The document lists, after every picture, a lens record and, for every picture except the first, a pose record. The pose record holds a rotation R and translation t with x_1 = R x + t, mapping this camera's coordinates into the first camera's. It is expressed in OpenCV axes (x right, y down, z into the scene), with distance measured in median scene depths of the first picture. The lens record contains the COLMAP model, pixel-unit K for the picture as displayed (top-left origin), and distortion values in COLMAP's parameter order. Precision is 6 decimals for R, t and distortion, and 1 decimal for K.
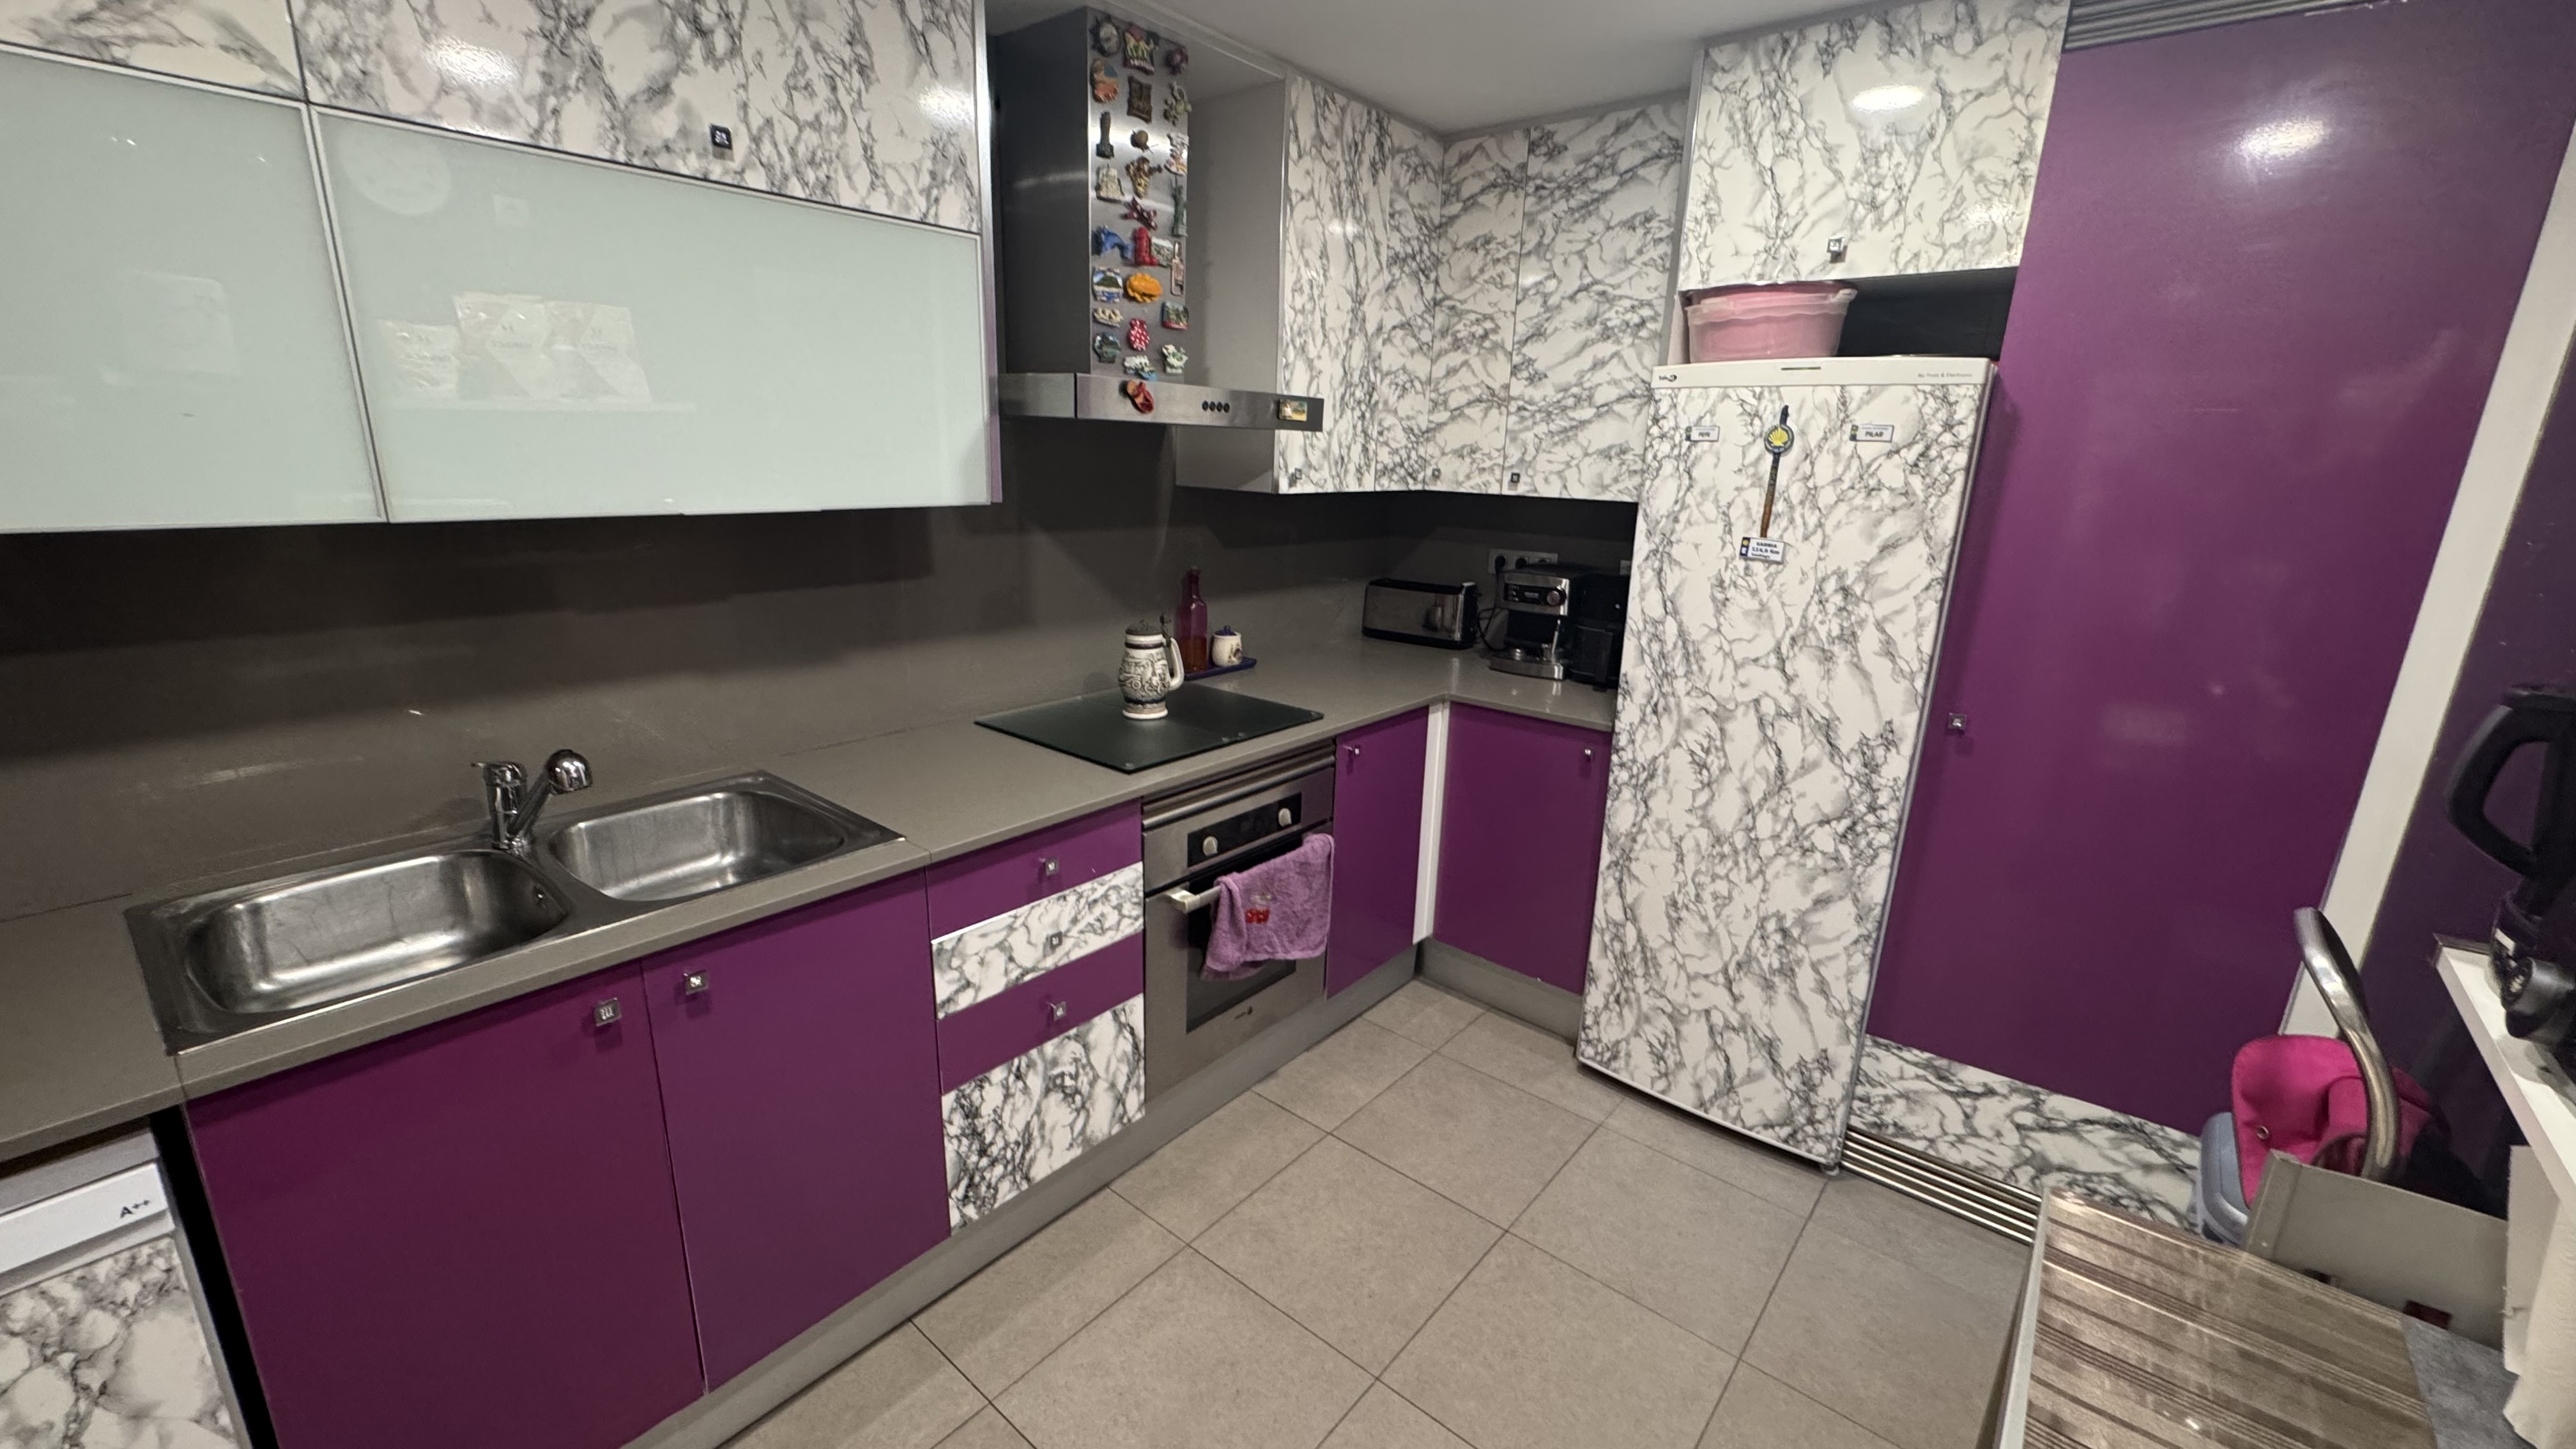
lens RADIAL K [[1026.6, 0, 1285.1], [0, 1026.6, 723.6], [0, 0, 1]] dist [-0.000797, -0.000137]
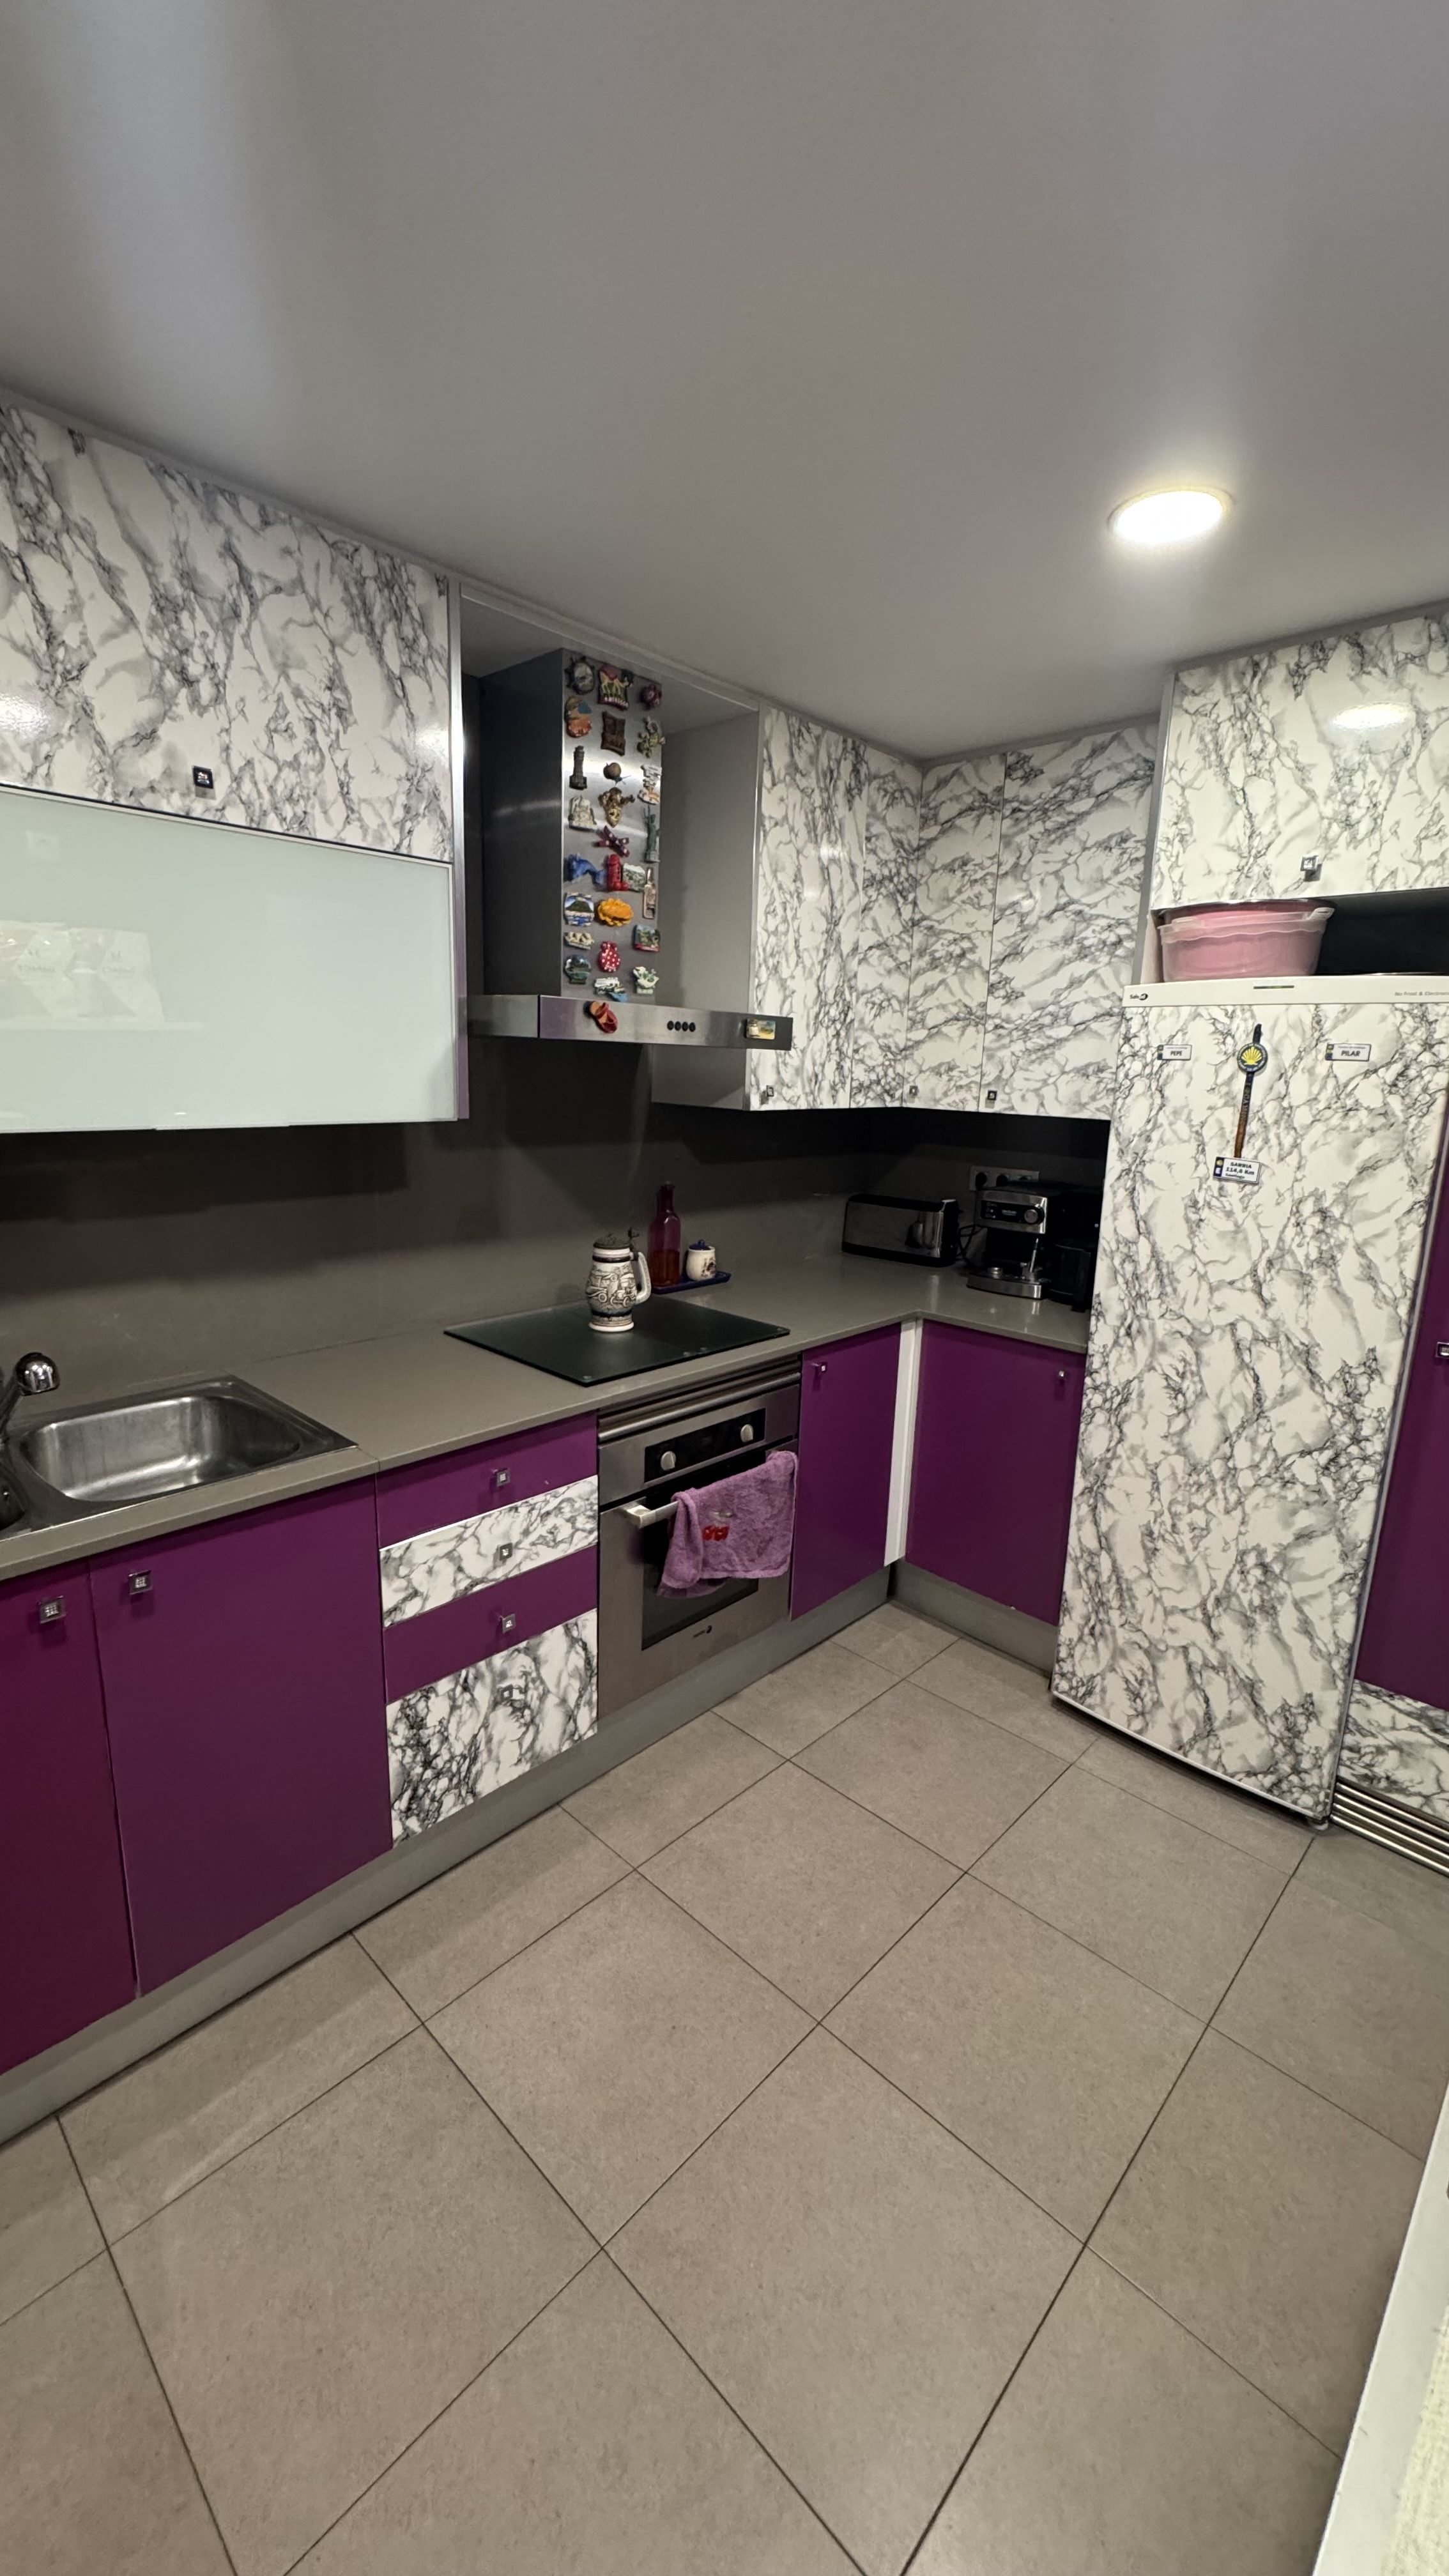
lens RADIAL K [[1024.3, 0, 723.7], [0, 1024.3, 1286.6], [0, 0, 1]] dist [-0.002911, 0.000627]
pose [[0.997663, 0.015447, -0.066564, 0.044599], [-0.018595, 0.998725, -0.046937, -0.004047], [0.065754, 0.048065, 0.996678, 0.004123]]
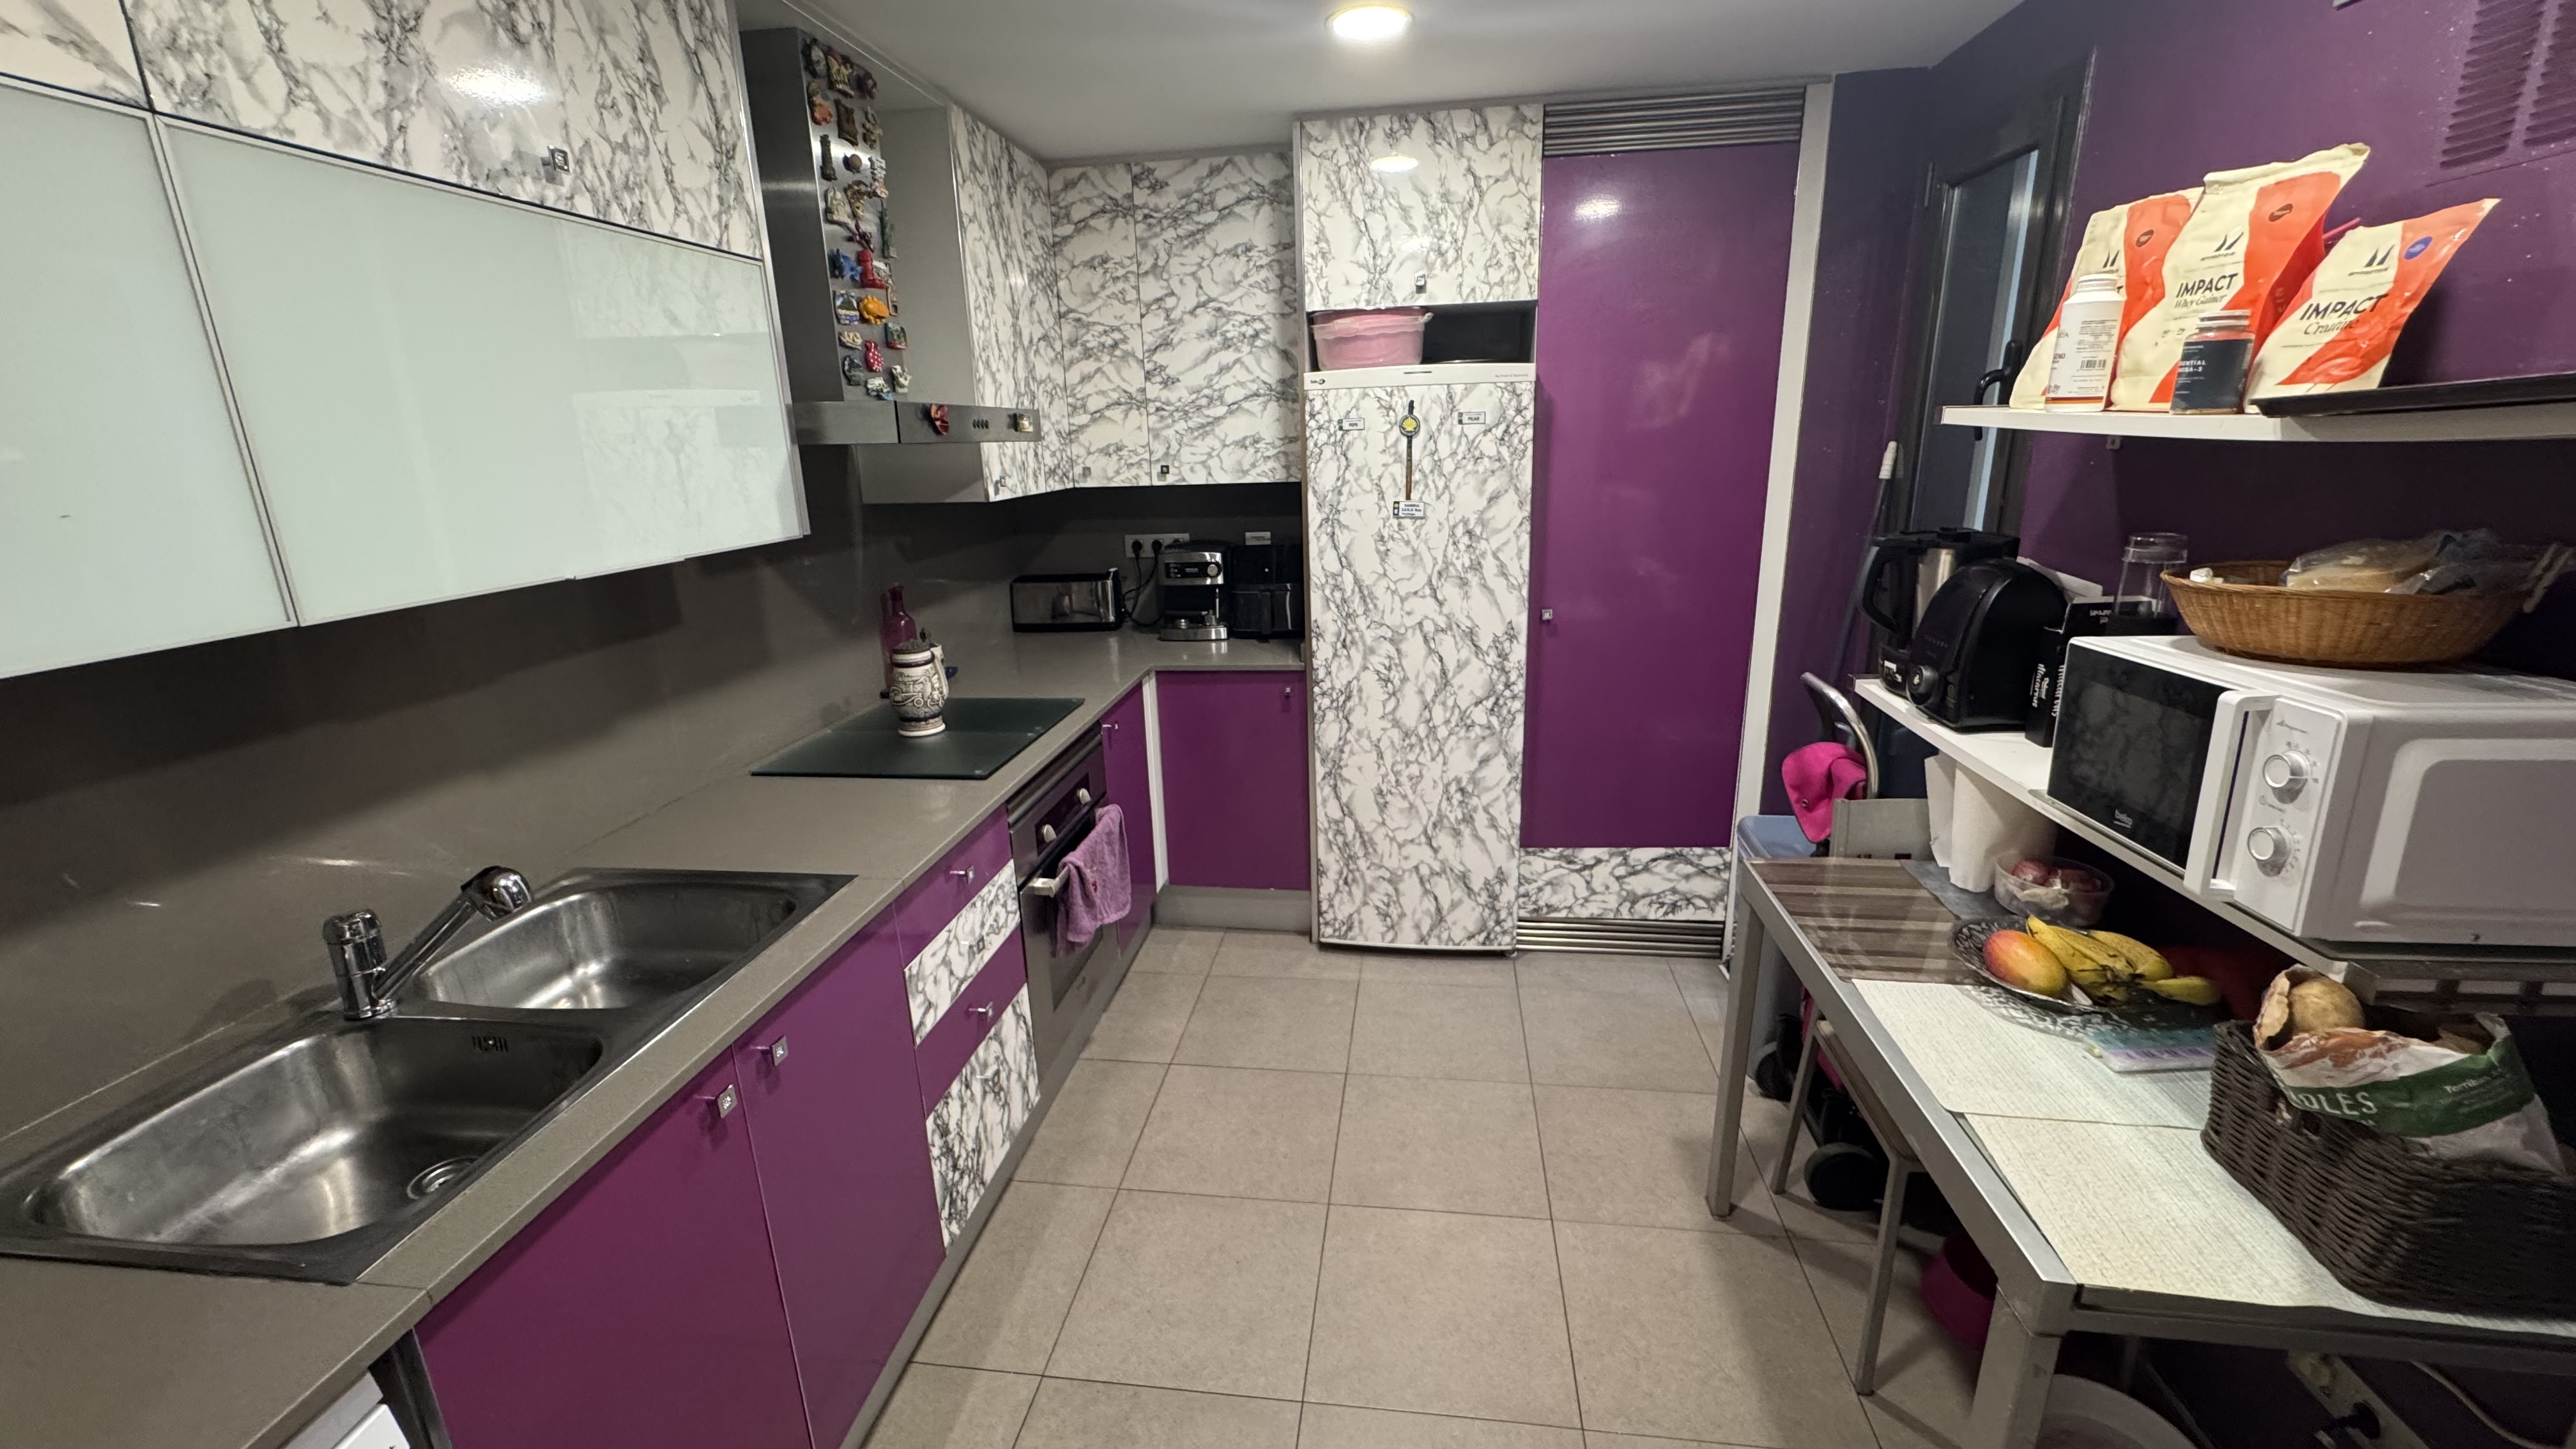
lens RADIAL K [[1023.9, 0, 1285.8], [0, 1023.9, 723.4], [0, 0, 1]] dist [-0.003065, 0.000418]
pose [[0.845882, -0.198107, 0.495215, -0.370705], [0.192448, 0.979281, 0.063031, -0.012540], [-0.497442, 0.041986, 0.866481, -0.053178]]
